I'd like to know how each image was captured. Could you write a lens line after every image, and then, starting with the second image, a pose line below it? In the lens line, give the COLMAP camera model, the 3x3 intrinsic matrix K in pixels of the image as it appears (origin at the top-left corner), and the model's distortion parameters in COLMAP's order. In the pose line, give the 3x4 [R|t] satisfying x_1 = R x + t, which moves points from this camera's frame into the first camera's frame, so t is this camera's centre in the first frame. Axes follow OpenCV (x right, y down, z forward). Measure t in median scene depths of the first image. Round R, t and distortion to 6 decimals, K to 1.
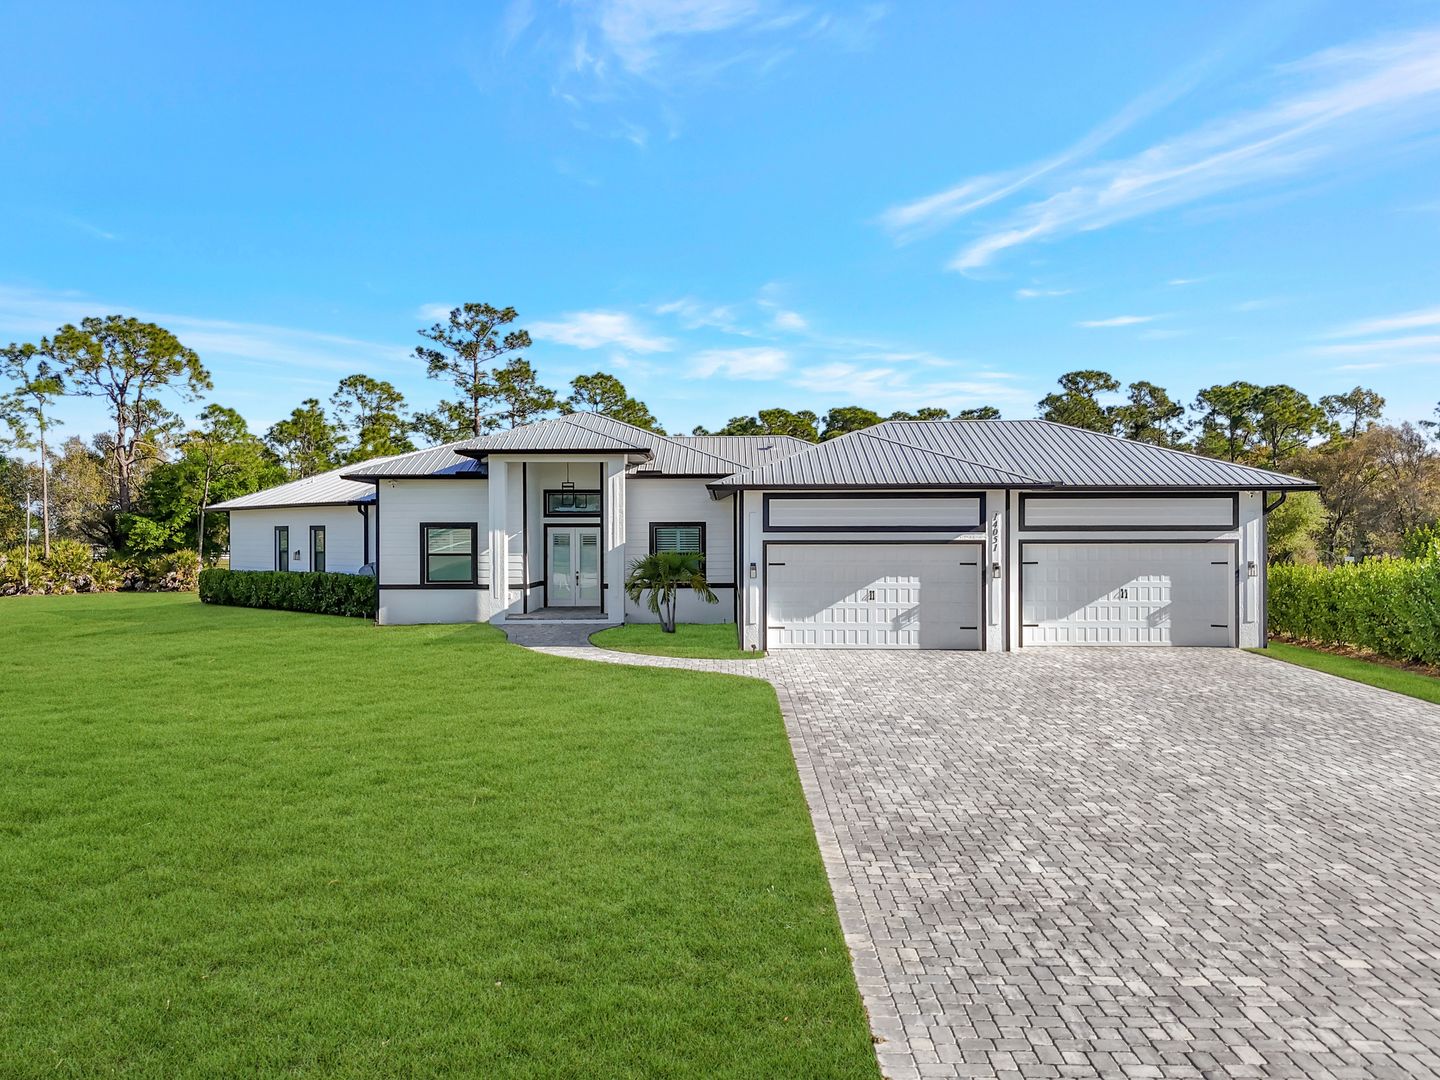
lens RADIAL K [[1025.8, 0, 720.0], [0, 1025.8, 540.0], [0, 0, 1]] dist [0.076942, -0.073938]
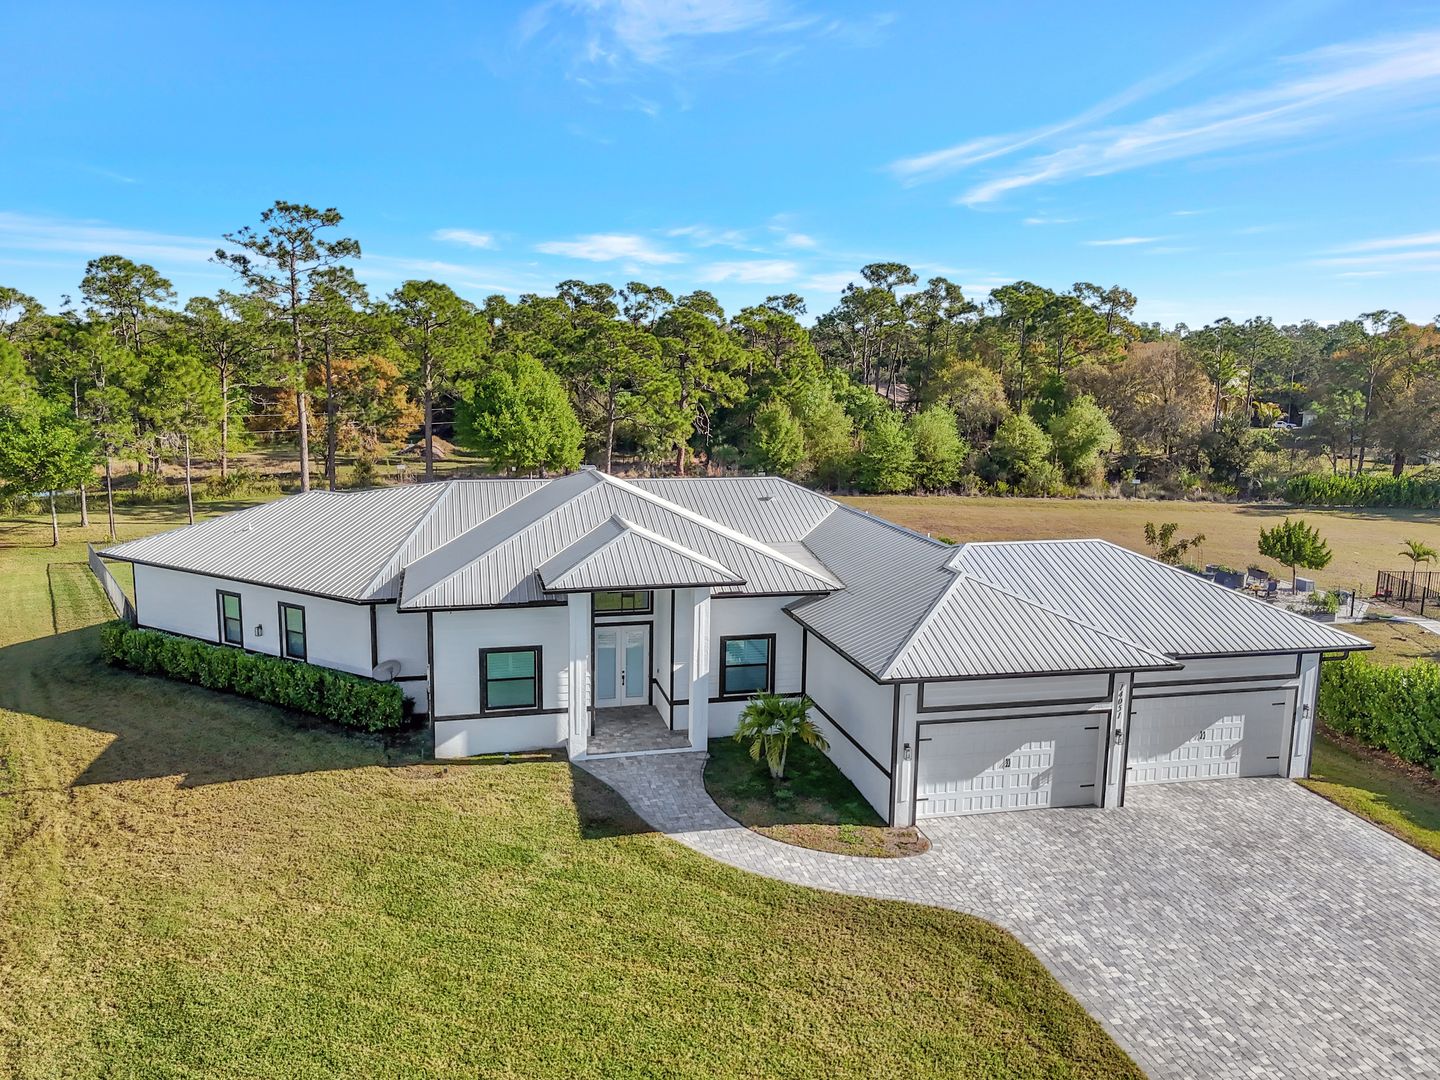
lens RADIAL K [[1046.7, 0, 720.0], [0, 1046.7, 540.0], [0, 0, 1]] dist [0.059203, -0.043808]
pose [[0.968726, -0.024129, 0.246958, -0.309690], [-0.015872, 0.987197, 0.158714, -0.263193], [-0.247626, -0.157670, 0.955940, 0.067137]]
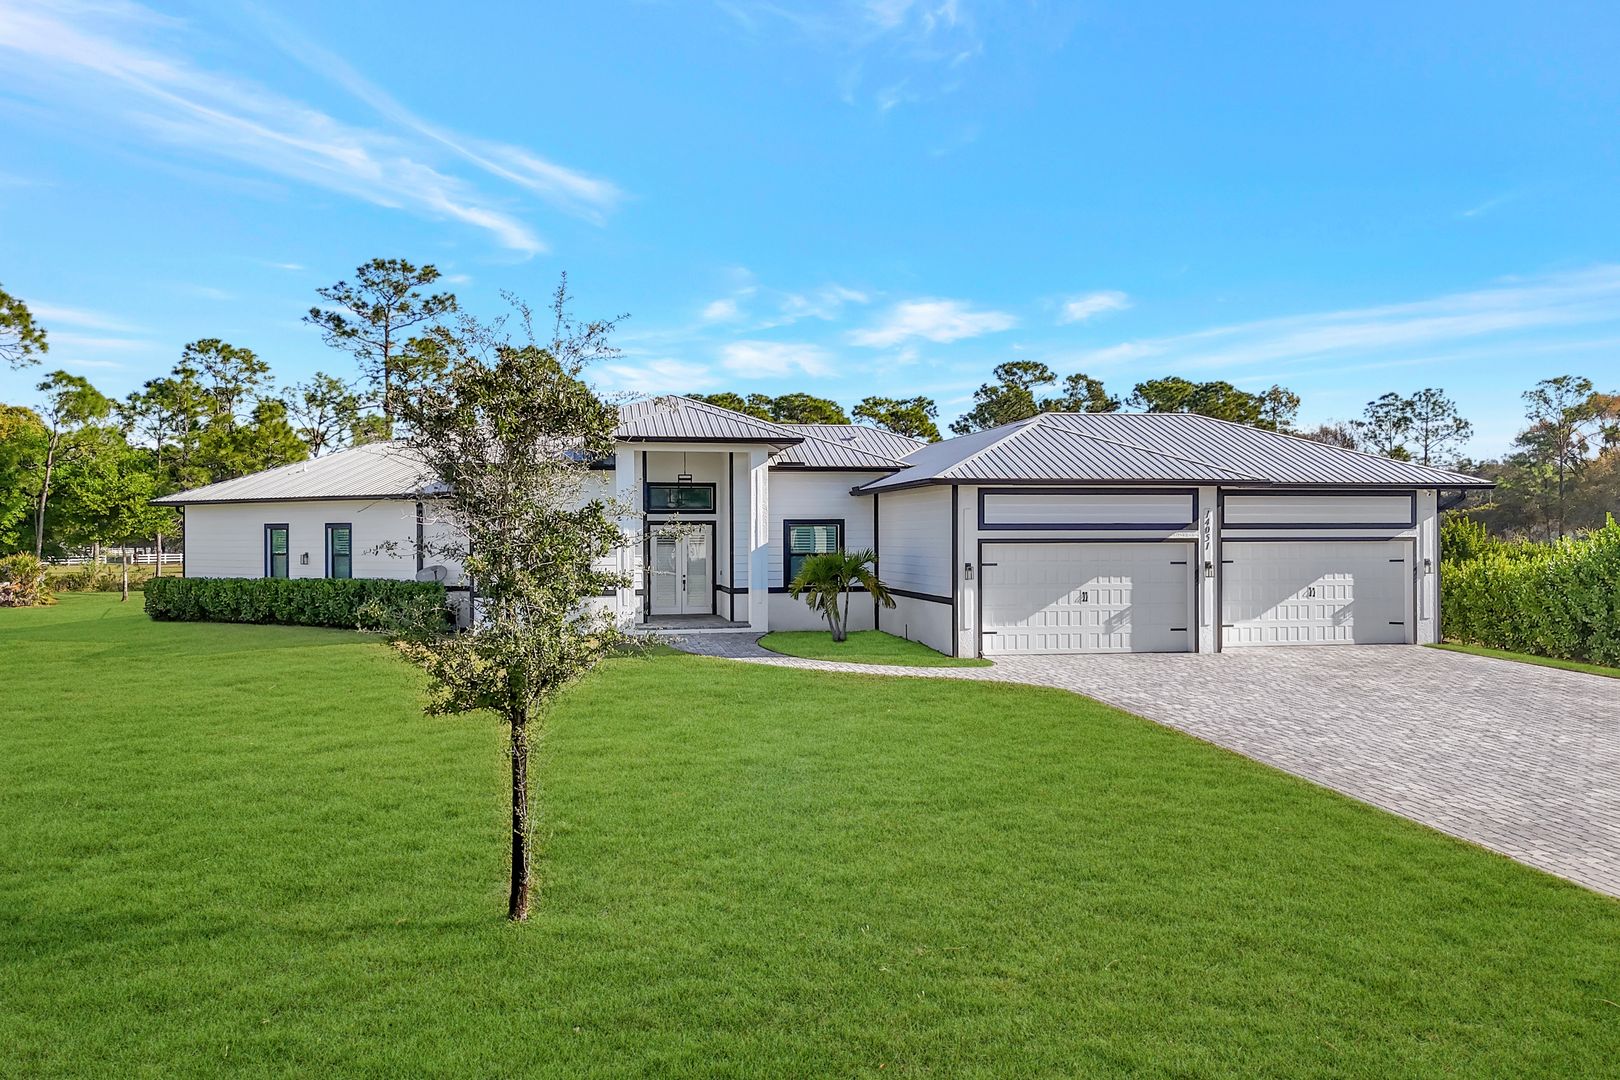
lens RADIAL K [[1153.6, 0, 807.9], [0, 1153.6, 542.4], [0, 0, 1]] dist [0.057232, -0.039225]
pose [[0.979524, -0.002403, 0.201311, -0.250226], [0.002021, 0.999996, 0.002102, 0.000719], [-0.201315, -0.001652, 0.979525, 0.003276]]
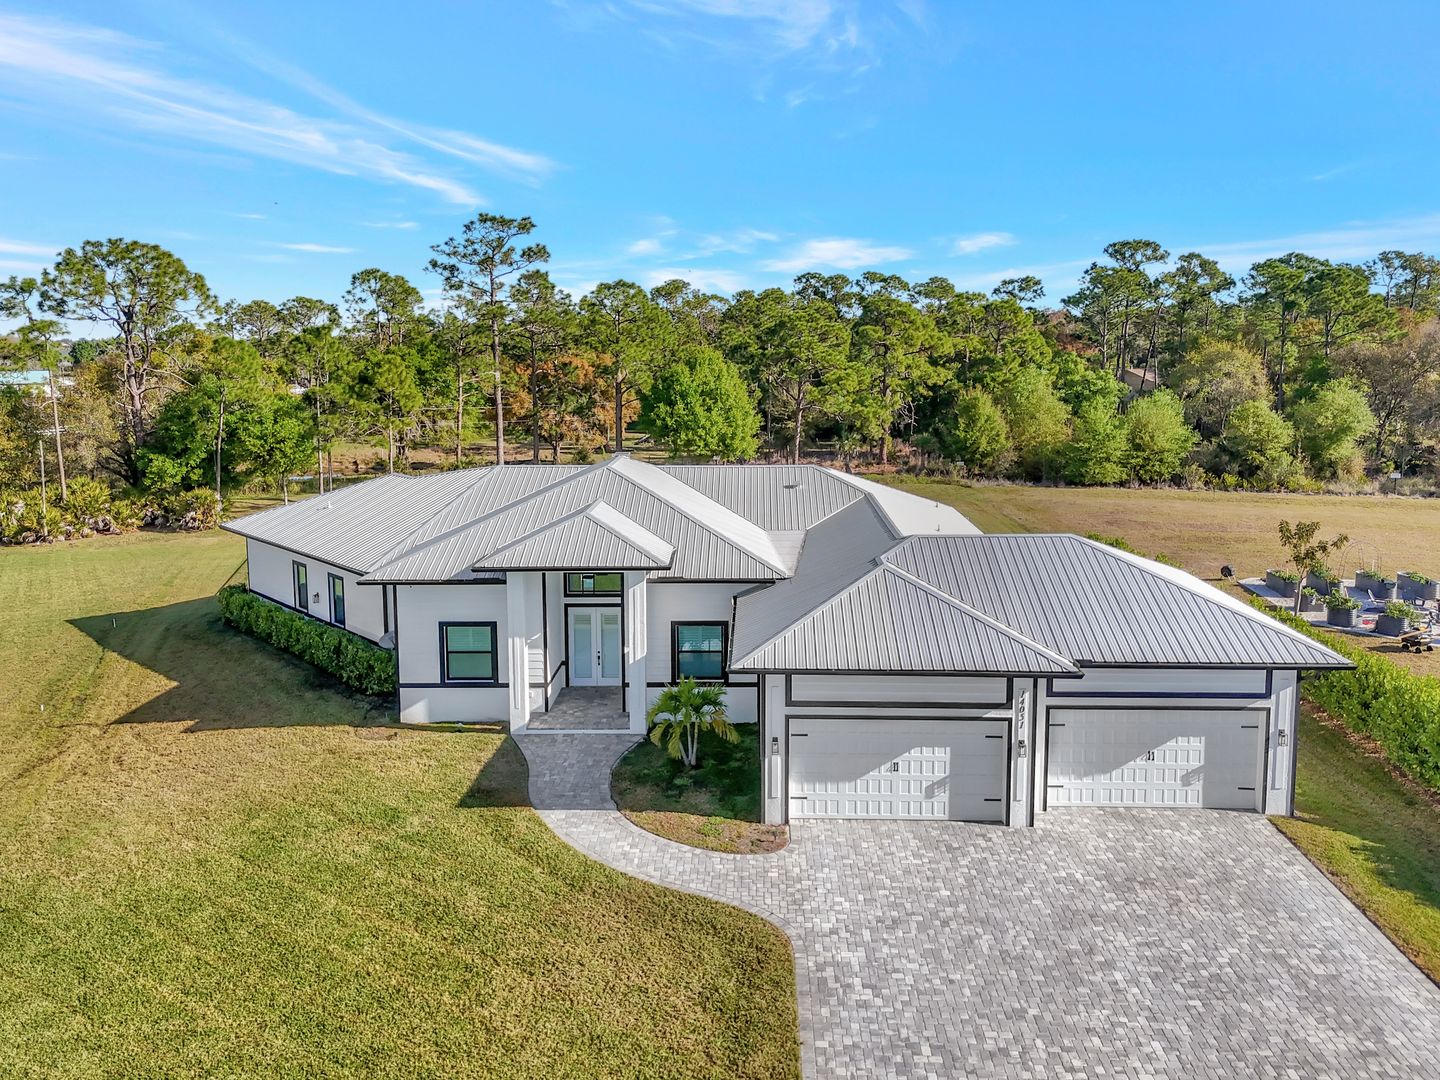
lens RADIAL K [[1054.3, 0, 738.6], [0, 1054.3, 479.0], [0, 0, 1]] dist [0.054577, -0.040103]
pose [[0.999939, -0.000646, -0.011015, 0.006613], [0.001886, 0.993594, 0.112996, -0.264258], [0.010871, -0.113010, 0.993534, 0.015223]]
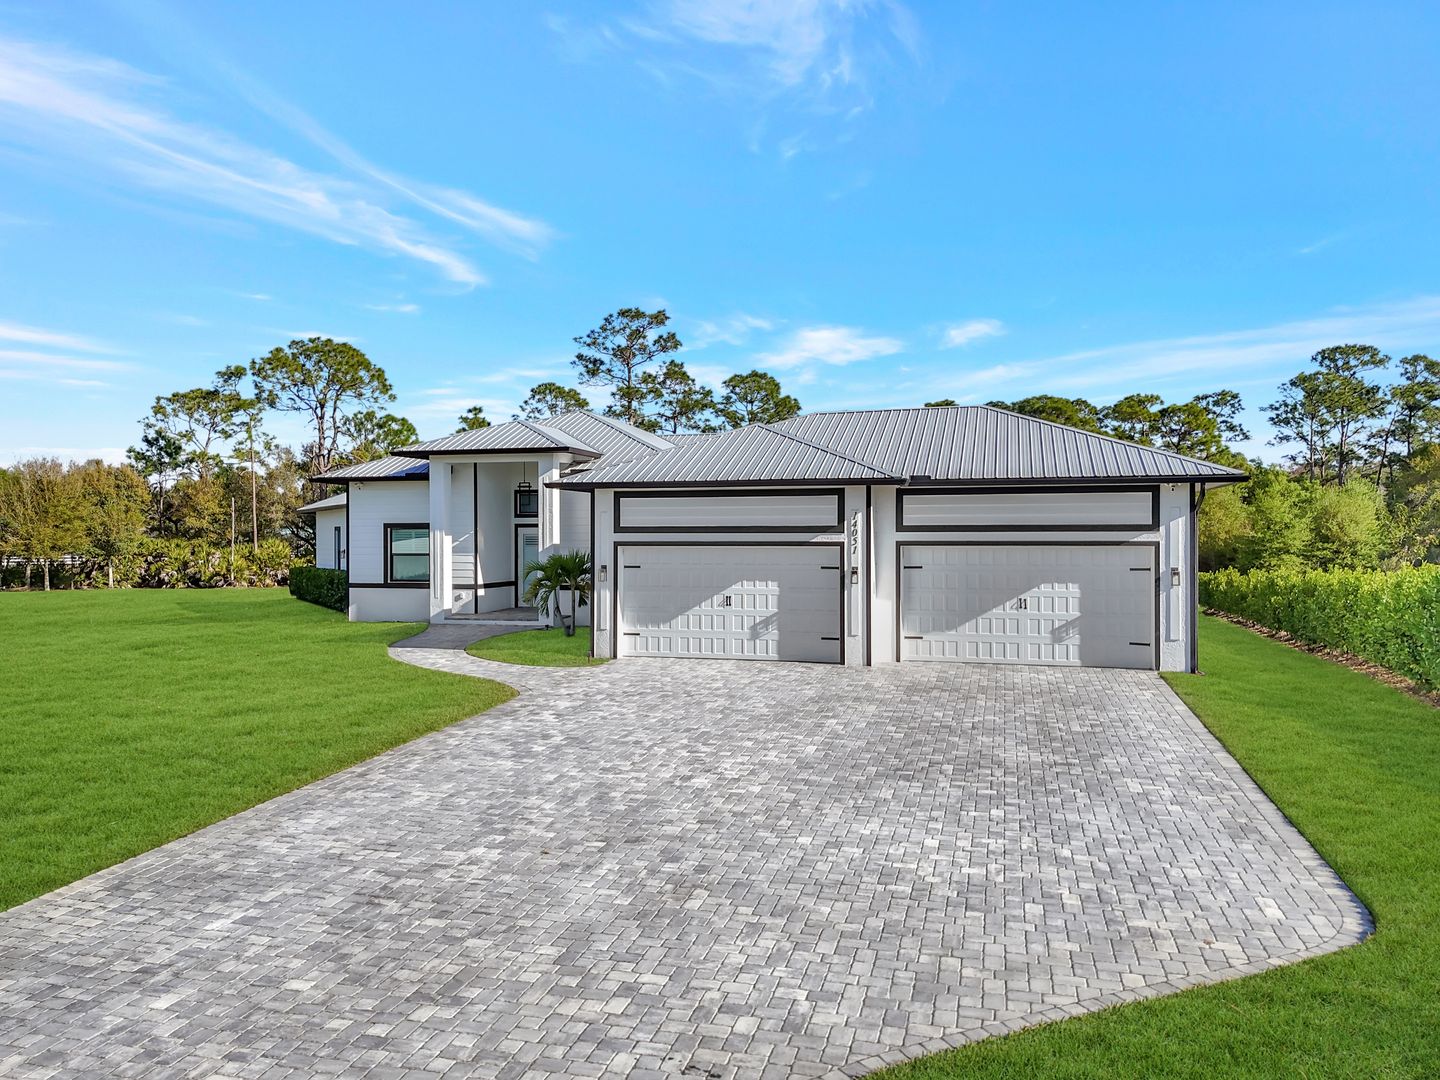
lens RADIAL K [[1025.8, 0, 720.0], [0, 1025.8, 540.0], [0, 0, 1]] dist [0.076942, -0.073938]
pose [[0.968301, 0.001204, -0.249783, 0.292458], [-0.000815, 0.999998, 0.001661, -0.002154], [0.249785, -0.001404, 0.968300, 0.081576]]
